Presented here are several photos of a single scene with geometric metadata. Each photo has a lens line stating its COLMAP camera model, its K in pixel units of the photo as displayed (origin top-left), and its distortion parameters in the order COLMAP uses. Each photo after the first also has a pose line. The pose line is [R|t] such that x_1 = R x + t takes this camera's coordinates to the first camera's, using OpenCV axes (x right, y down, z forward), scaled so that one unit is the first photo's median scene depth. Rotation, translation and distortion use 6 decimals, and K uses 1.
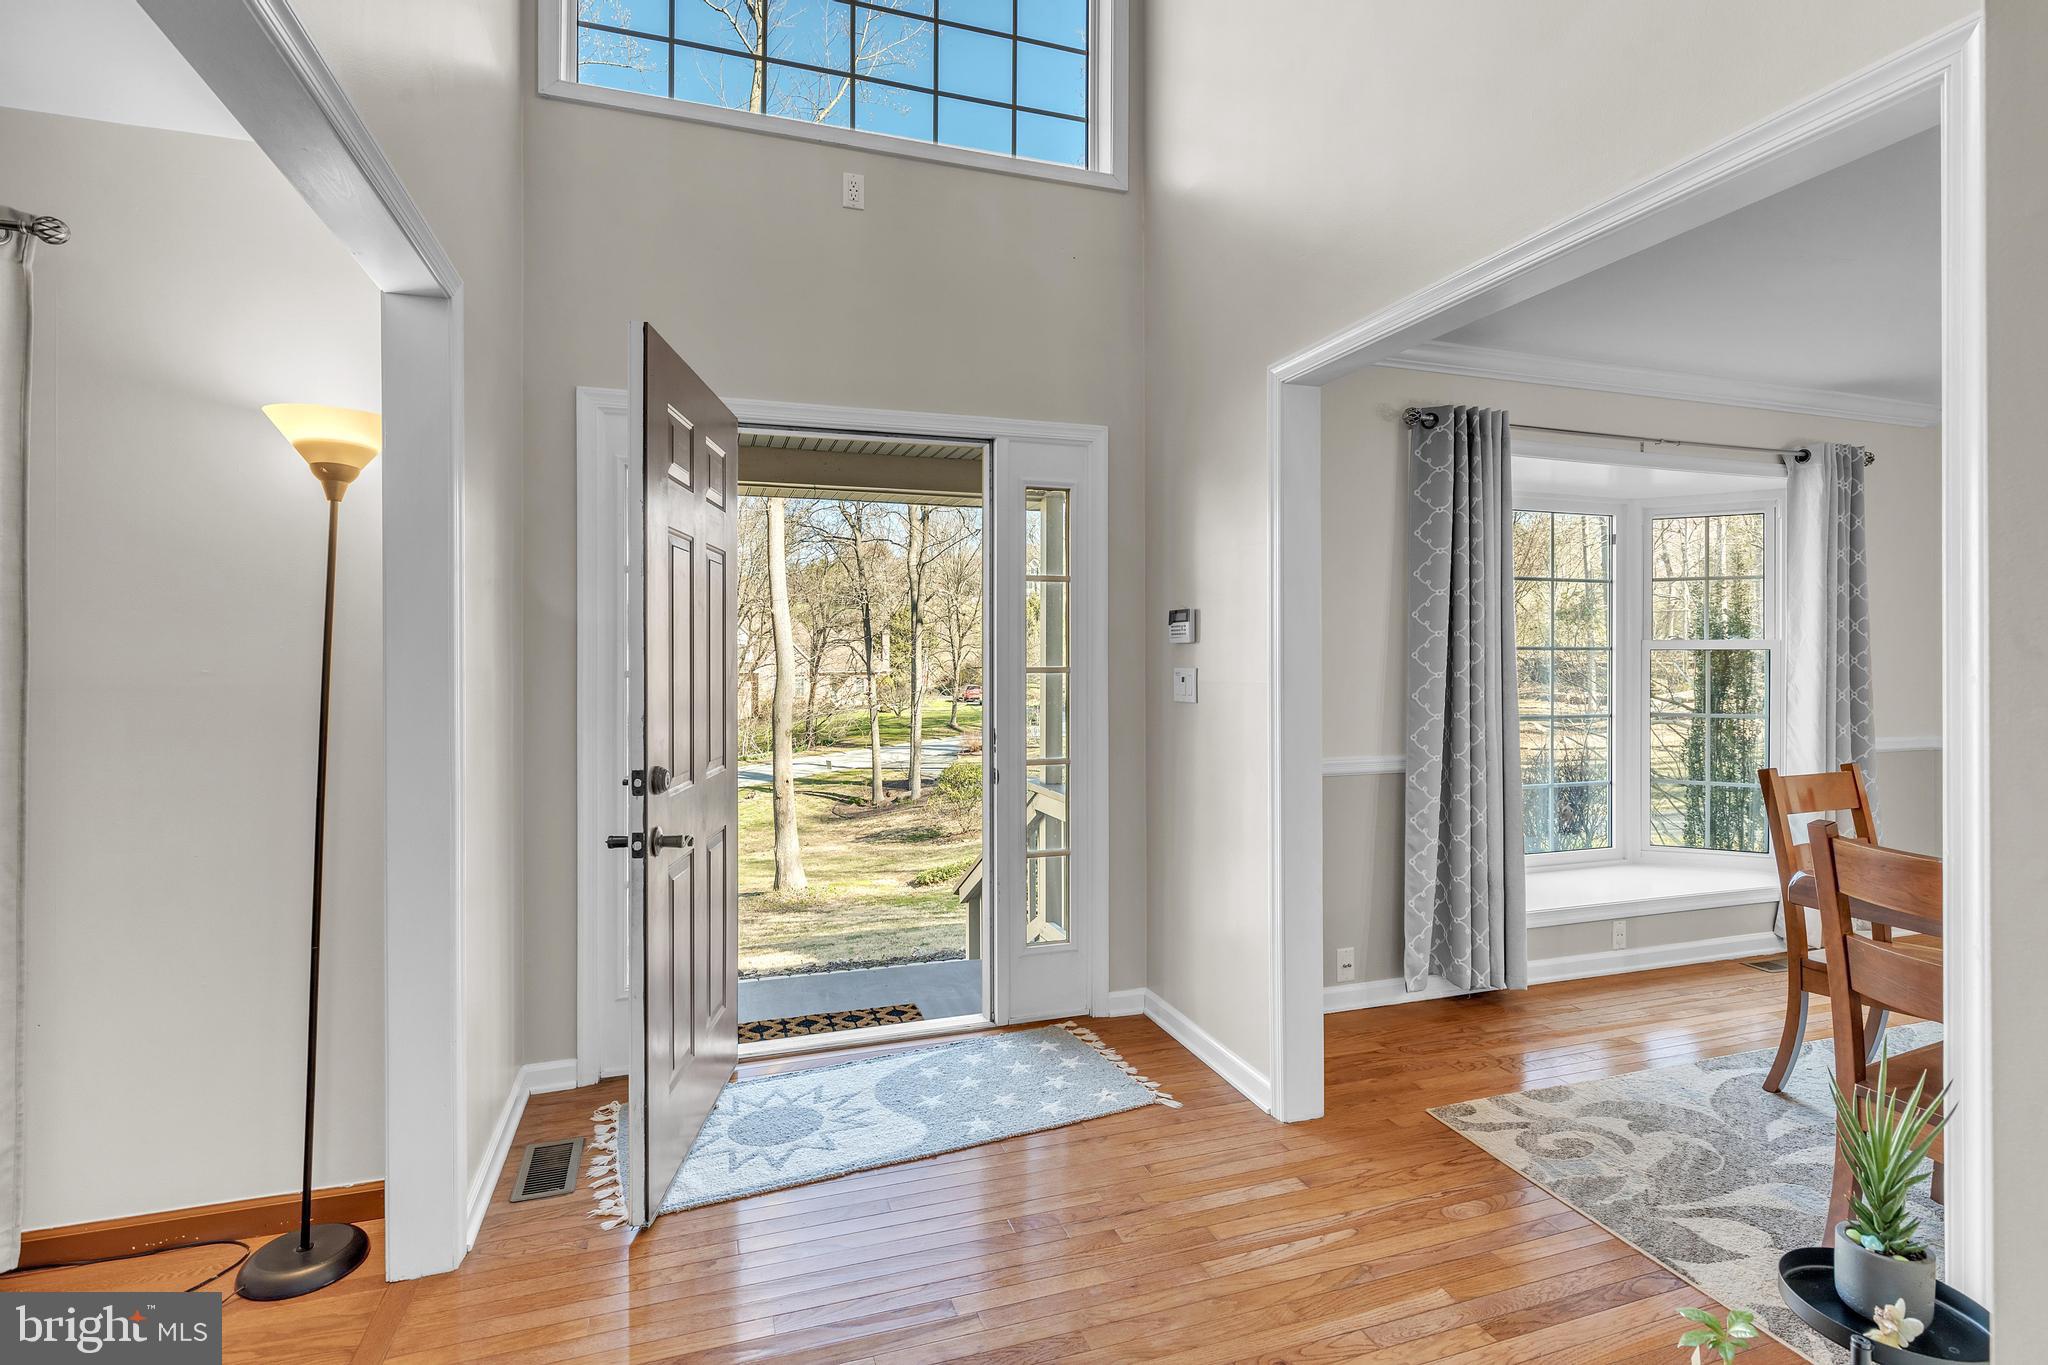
lens RADIAL K [[983.8, 0, 1030.9], [0, 983.8, 663.8], [0, 0, 1]] dist [0.000814, -0.000070]
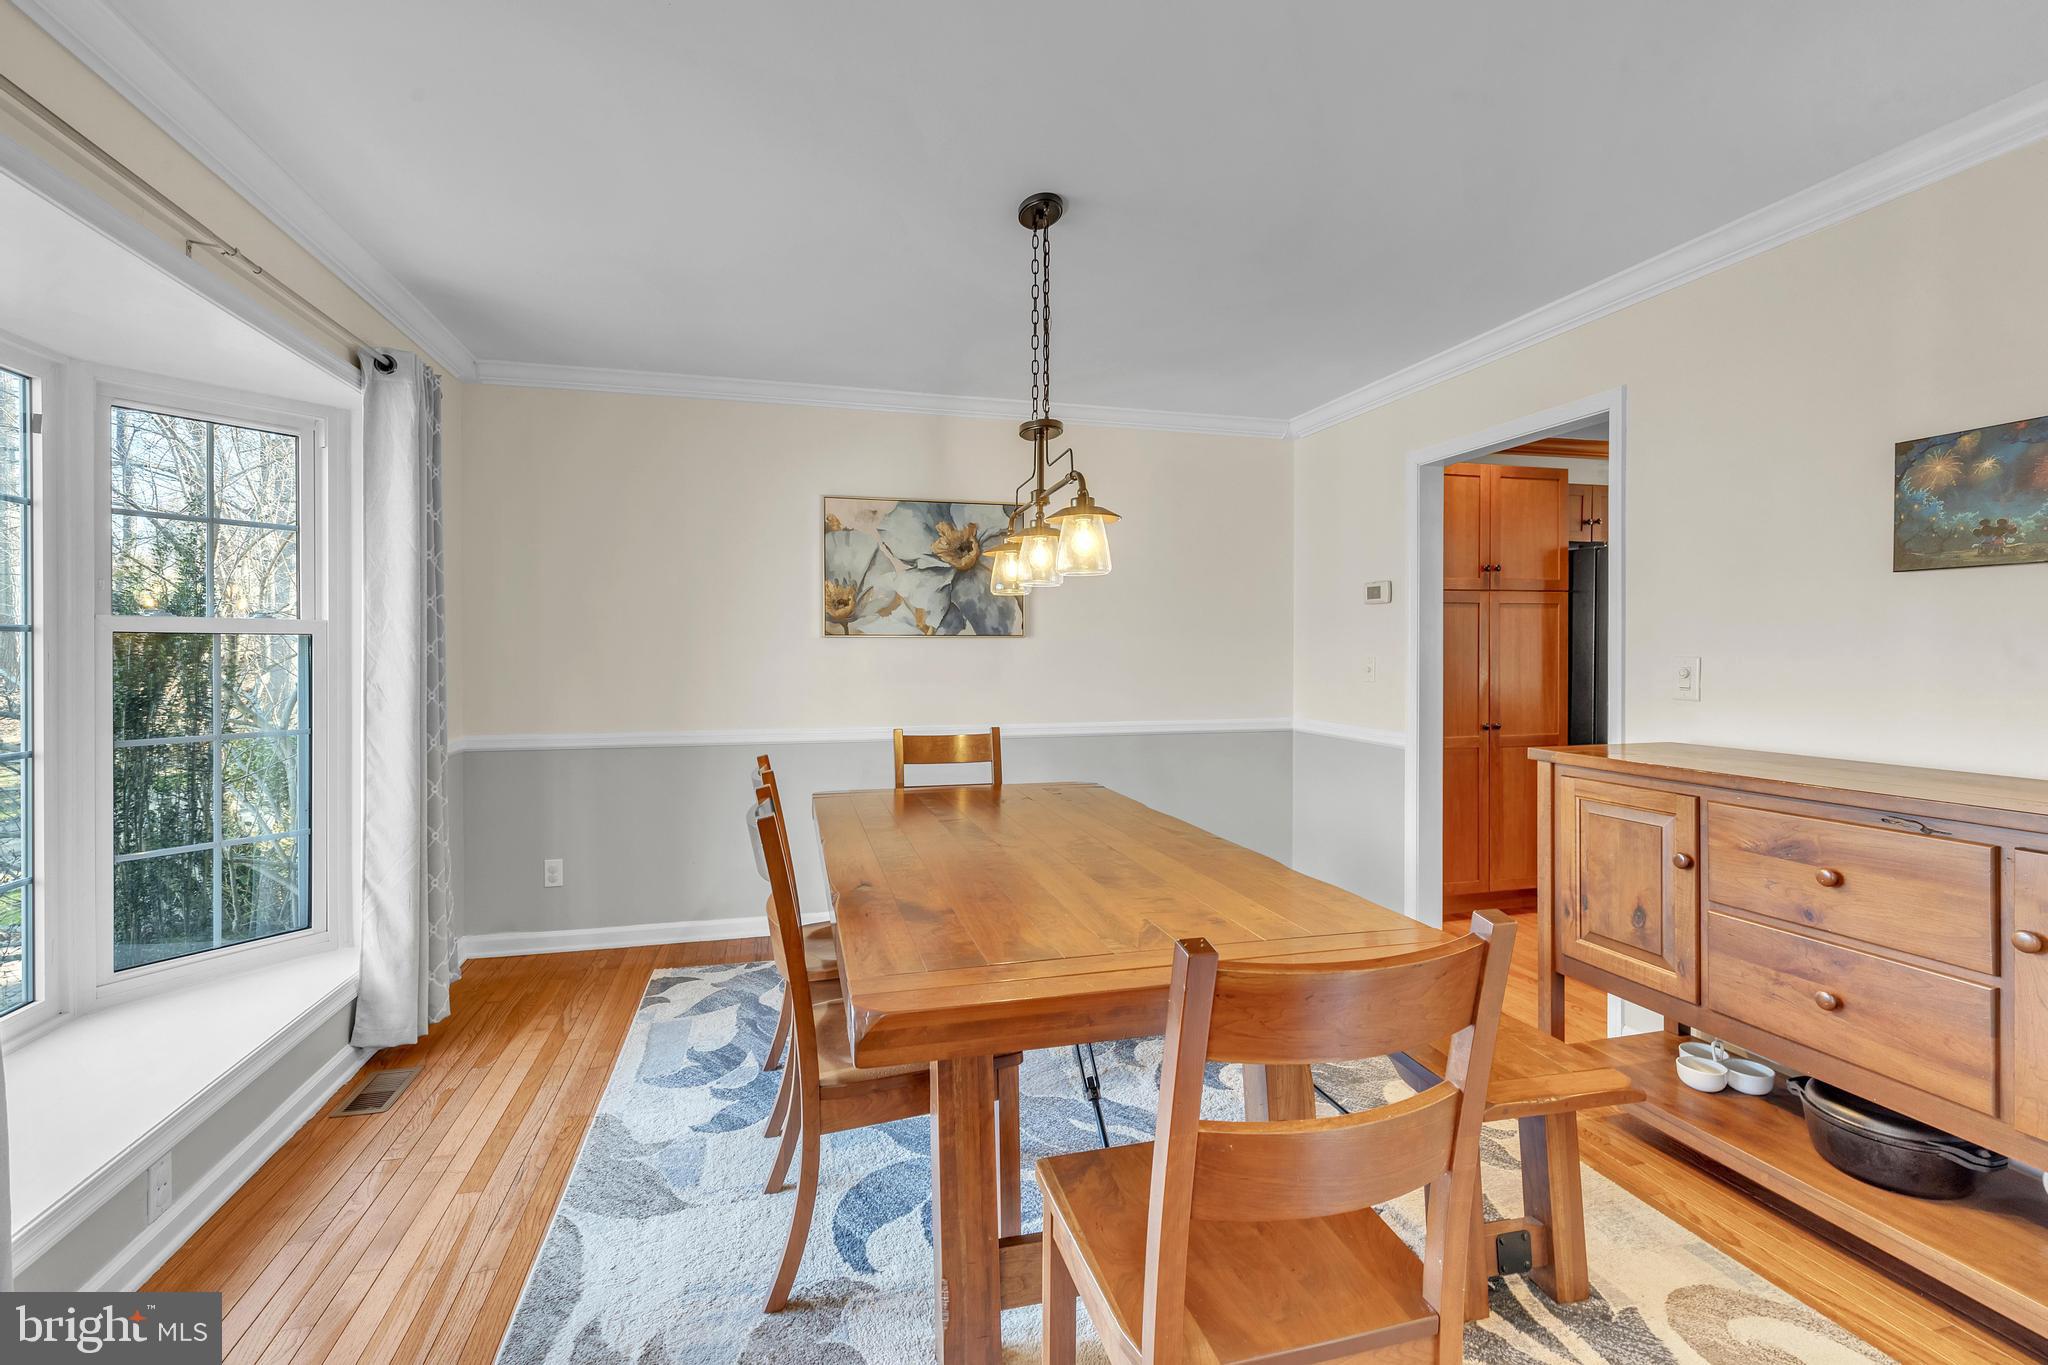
lens RADIAL K [[932.0, 0, 1025.9], [0, 932.0, 659.4], [0, 0, 1]] dist [0.000403, -0.000064]
pose [[0.063430, -0.007039, 0.997961, 0.135508], [-0.000458, 0.999975, 0.007082, -0.001502], [-0.997986, -0.000906, 0.063425, 0.488601]]
